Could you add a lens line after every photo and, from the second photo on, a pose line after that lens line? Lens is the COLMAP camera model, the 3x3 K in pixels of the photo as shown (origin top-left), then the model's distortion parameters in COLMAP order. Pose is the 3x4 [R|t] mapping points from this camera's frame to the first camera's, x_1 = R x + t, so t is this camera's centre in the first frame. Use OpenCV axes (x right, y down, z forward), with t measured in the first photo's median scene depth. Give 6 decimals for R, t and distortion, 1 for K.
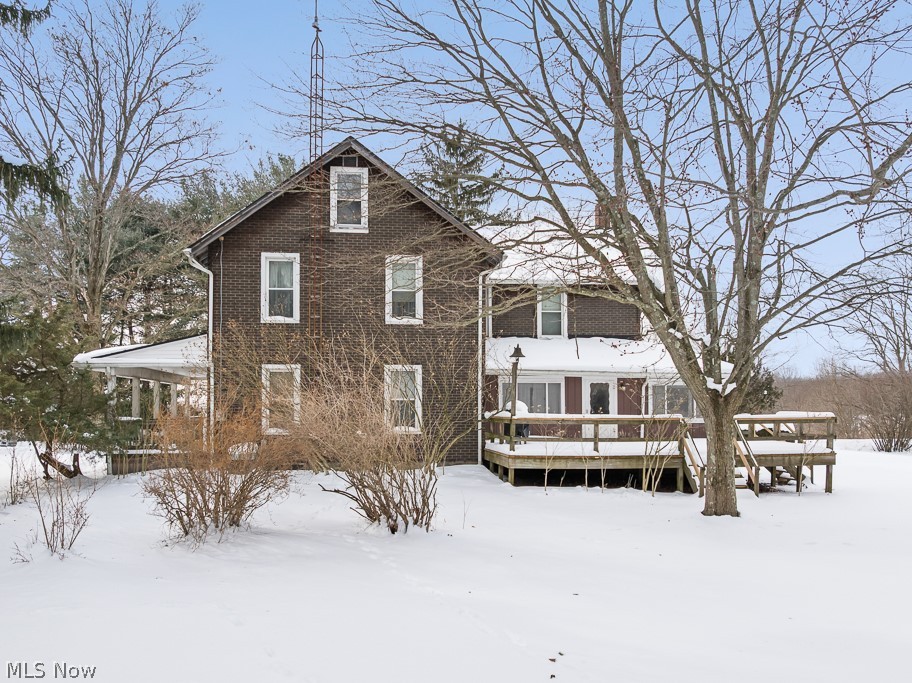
lens RADIAL K [[771.6, 0, 456.1], [0, 771.6, 391.2], [0, 0, 1]] dist [-0.002403, -0.166443]
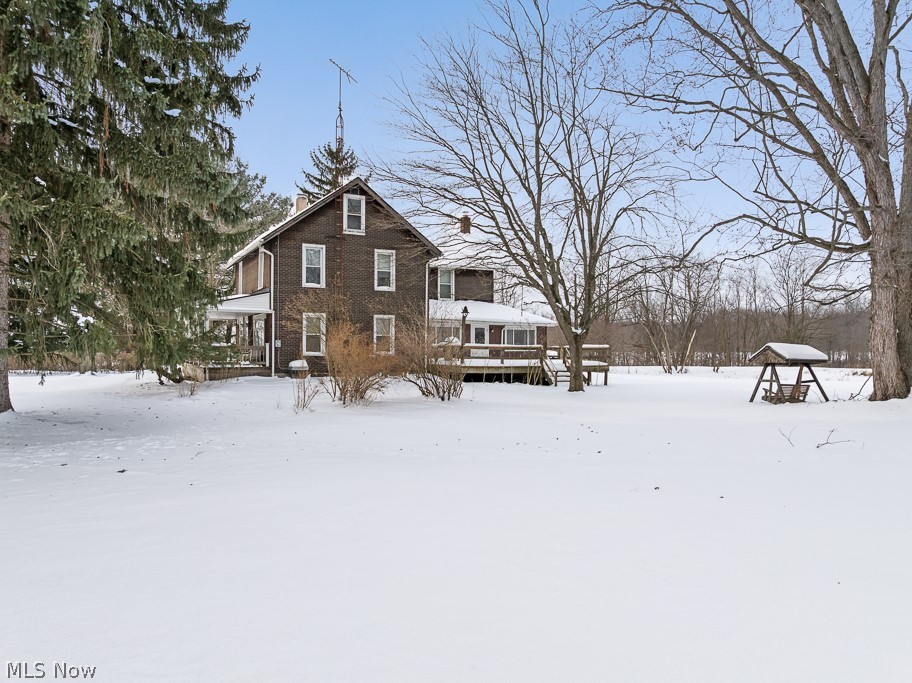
lens RADIAL K [[645.4, 0, 456.0], [0, 645.4, 341.5], [0, 0, 1]] dist [-0.004302, -0.001887]
pose [[0.938508, 0.012051, 0.345047, -0.417944], [-0.016791, 0.999801, 0.010751, 0.006700], [-0.344848, -0.015884, 0.938524, -0.394161]]
